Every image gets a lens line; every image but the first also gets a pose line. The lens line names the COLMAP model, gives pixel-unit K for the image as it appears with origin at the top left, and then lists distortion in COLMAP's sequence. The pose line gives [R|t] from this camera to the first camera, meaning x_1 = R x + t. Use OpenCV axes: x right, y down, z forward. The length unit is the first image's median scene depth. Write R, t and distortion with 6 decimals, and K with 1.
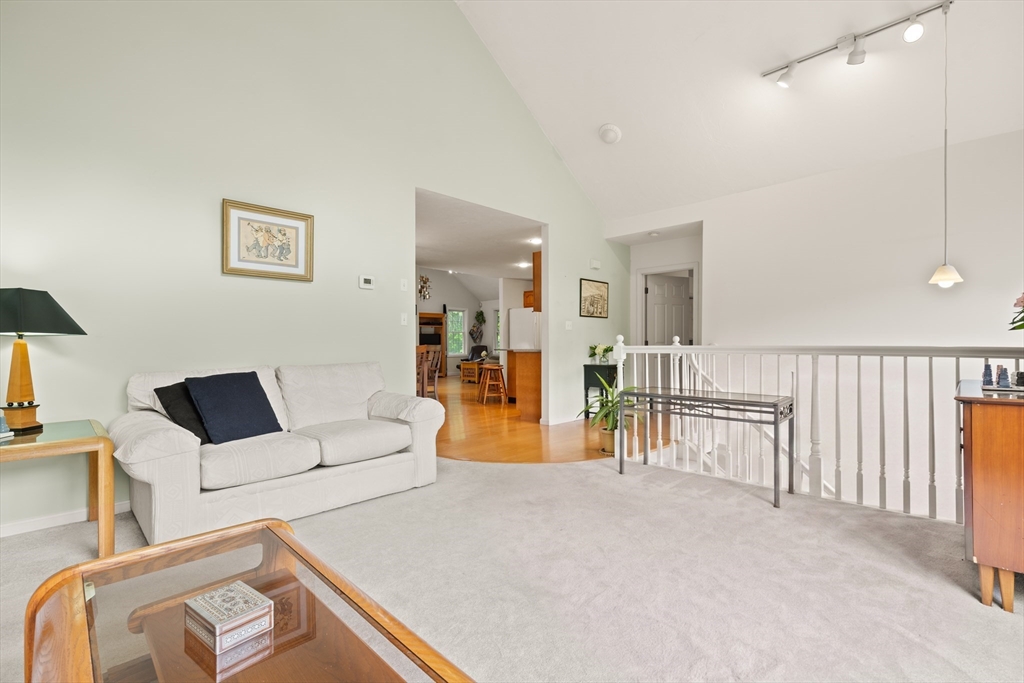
lens RADIAL K [[469.4, 0, 506.7], [0, 469.4, 344.5], [0, 0, 1]] dist [0.001819, 0.000284]
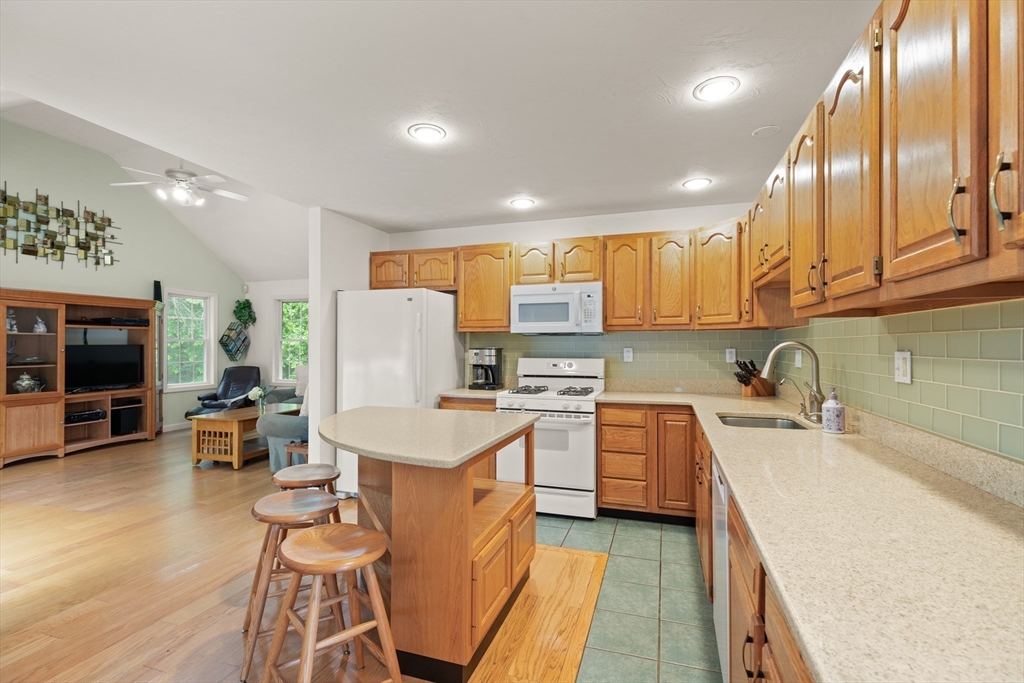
lens RADIAL K [[465.7, 0, 513.4], [0, 465.7, 341.1], [0, 0, 1]] dist [0.006615, 0.000133]
pose [[0.889101, 0.008920, 0.457625, -0.030343], [-0.005036, 0.999940, -0.009707, -0.023614], [-0.457684, 0.006326, 0.889092, 0.437333]]
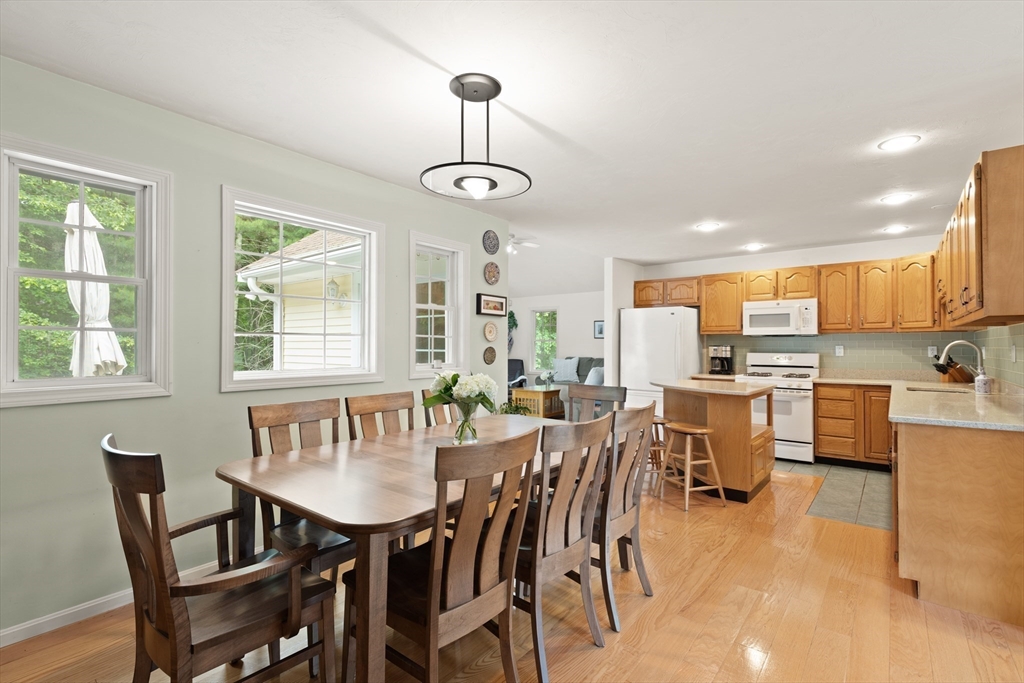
lens RADIAL K [[475.3, 0, 509.7], [0, 475.3, 337.9], [0, 0, 1]] dist [0.000644, -0.000571]
pose [[0.994106, 0.009976, 0.107948, -0.150189], [-0.008420, 0.999854, -0.014863, -0.020850], [-0.108080, 0.013866, 0.994045, 0.298190]]
